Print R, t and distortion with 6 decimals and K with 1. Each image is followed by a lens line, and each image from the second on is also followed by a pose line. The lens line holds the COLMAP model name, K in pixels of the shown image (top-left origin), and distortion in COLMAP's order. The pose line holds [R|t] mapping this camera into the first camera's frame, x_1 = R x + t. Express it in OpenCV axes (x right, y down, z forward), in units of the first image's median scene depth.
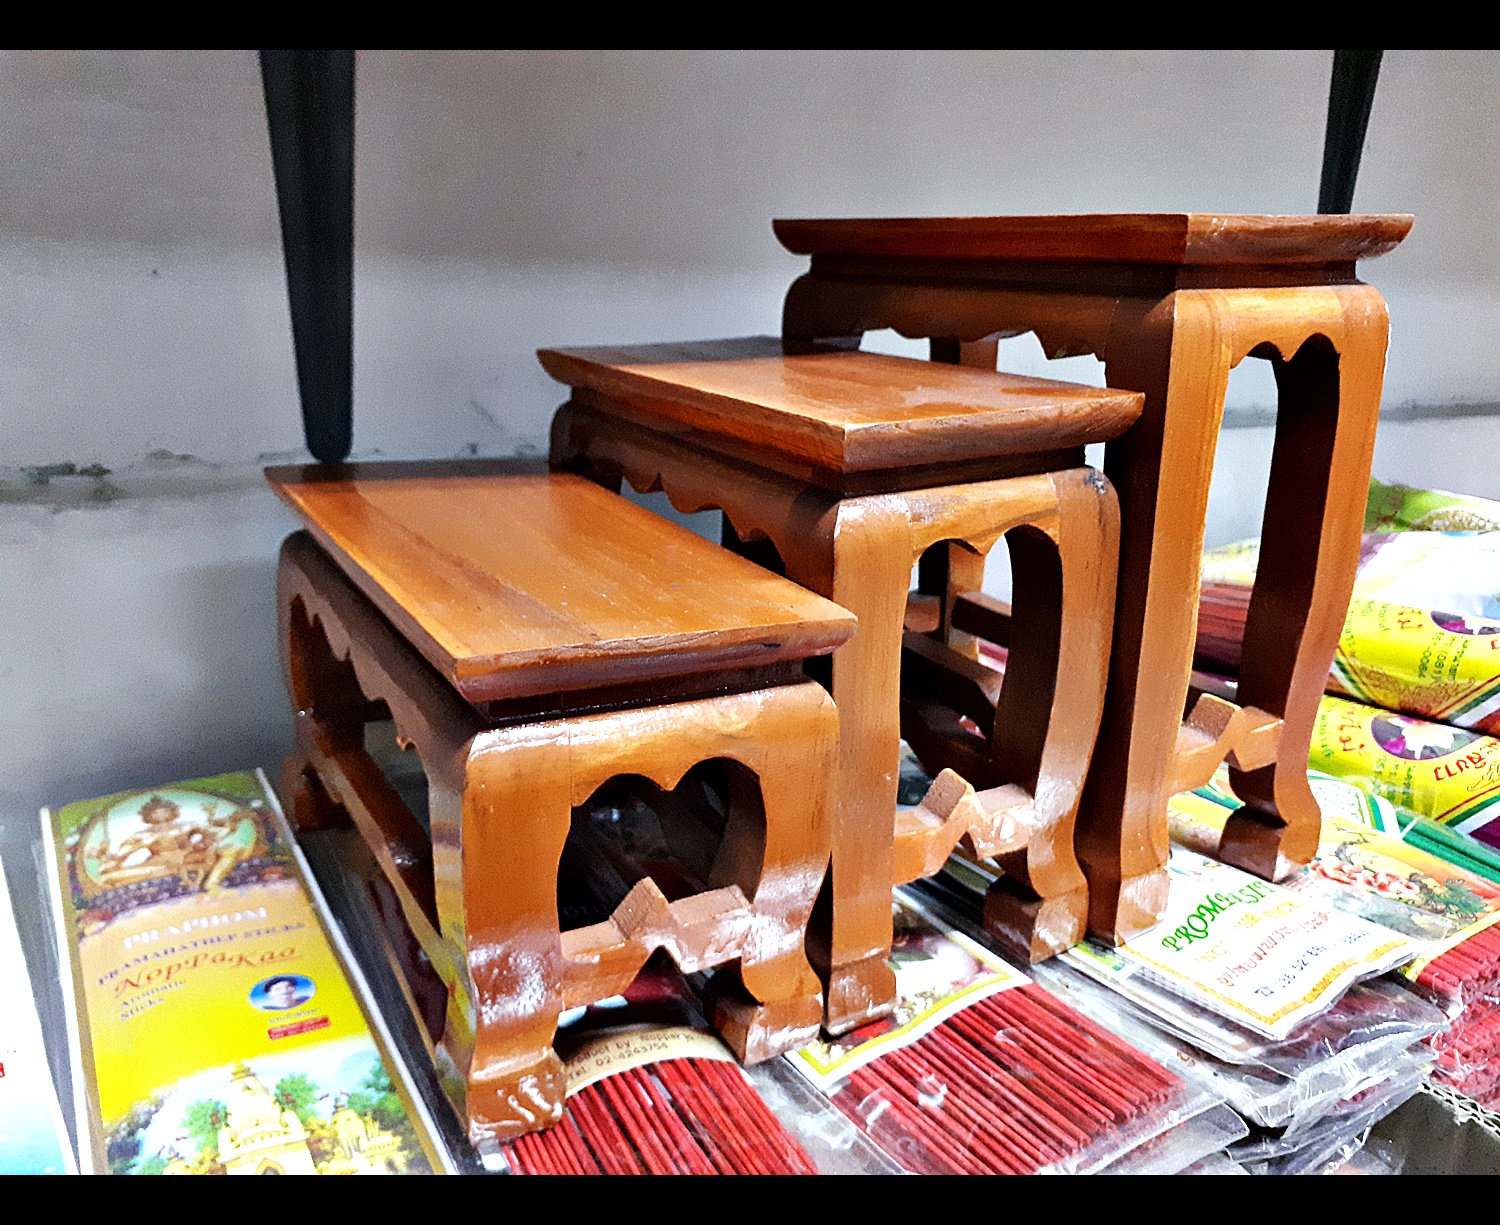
lens RADIAL K [[1174.2, 0, 781.4], [0, 1174.2, 634.1], [0, 0, 1]] dist [-0.023113, 0.008958]
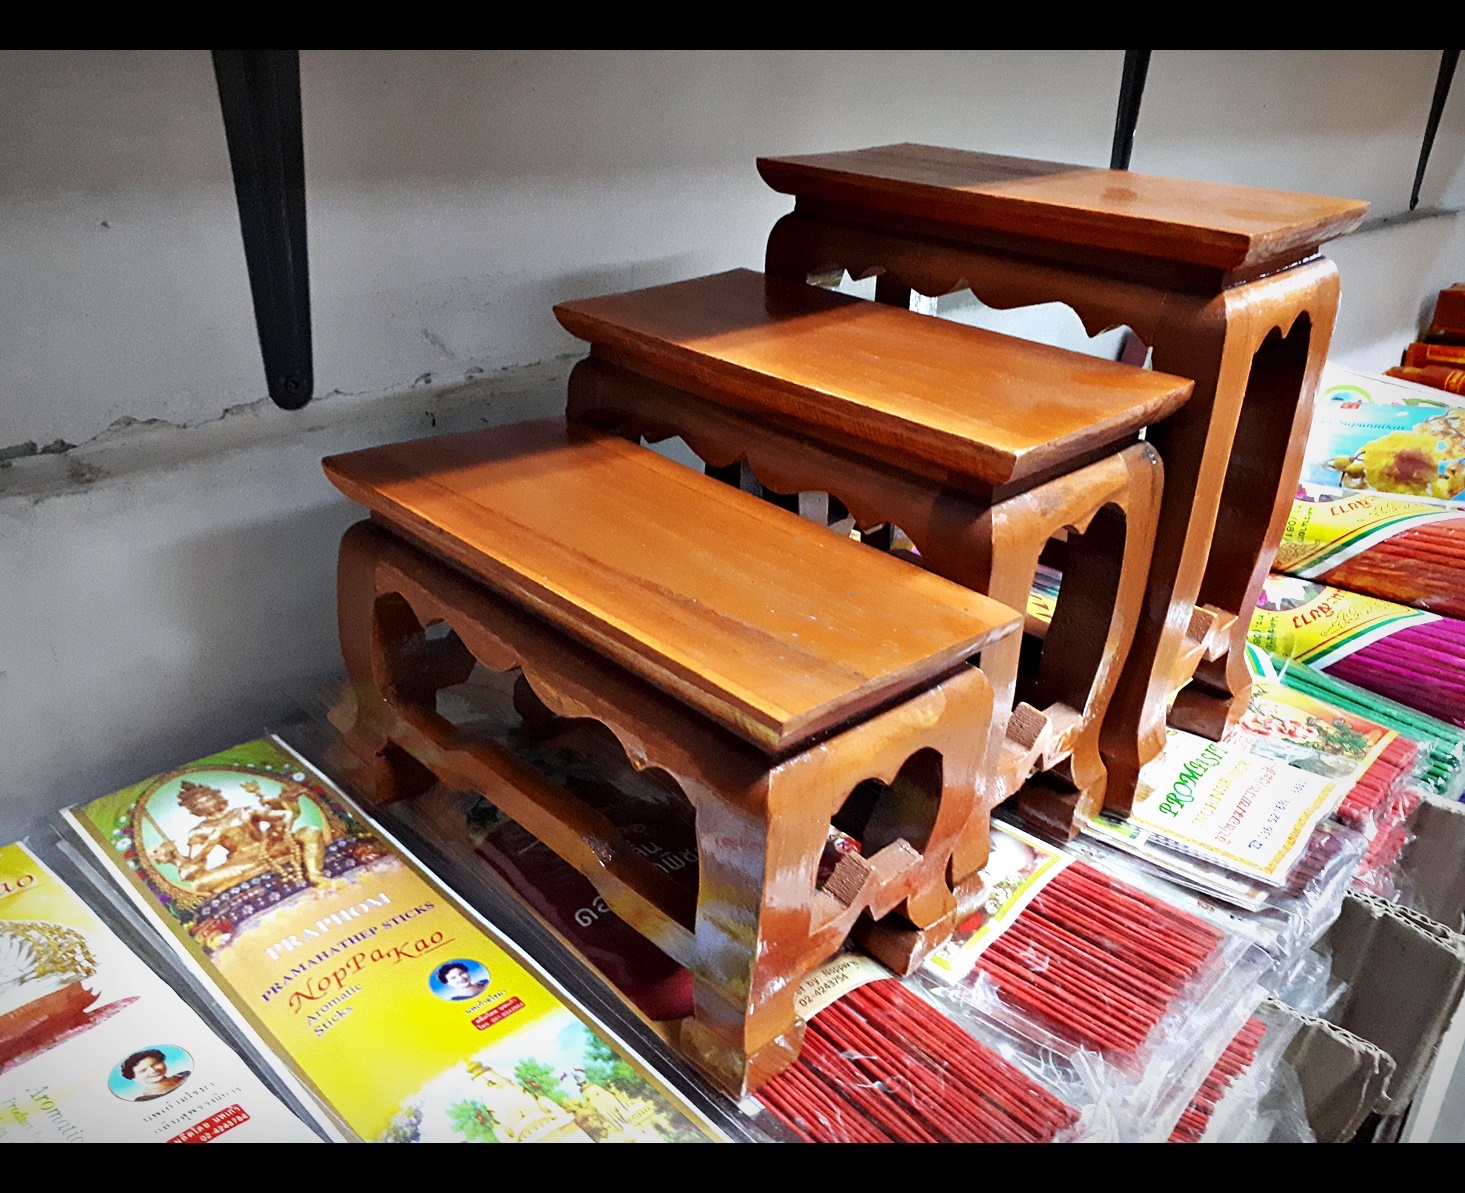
lens RADIAL K [[1150.1, 0, 764.6], [0, 1150.1, 589.1], [0, 0, 1]] dist [-0.010070, 0.003791]
pose [[0.968124, -0.089456, 0.233952, -0.334159], [0.053668, 0.986440, 0.155099, -0.171495], [-0.244654, -0.137600, 0.959797, -0.019254]]
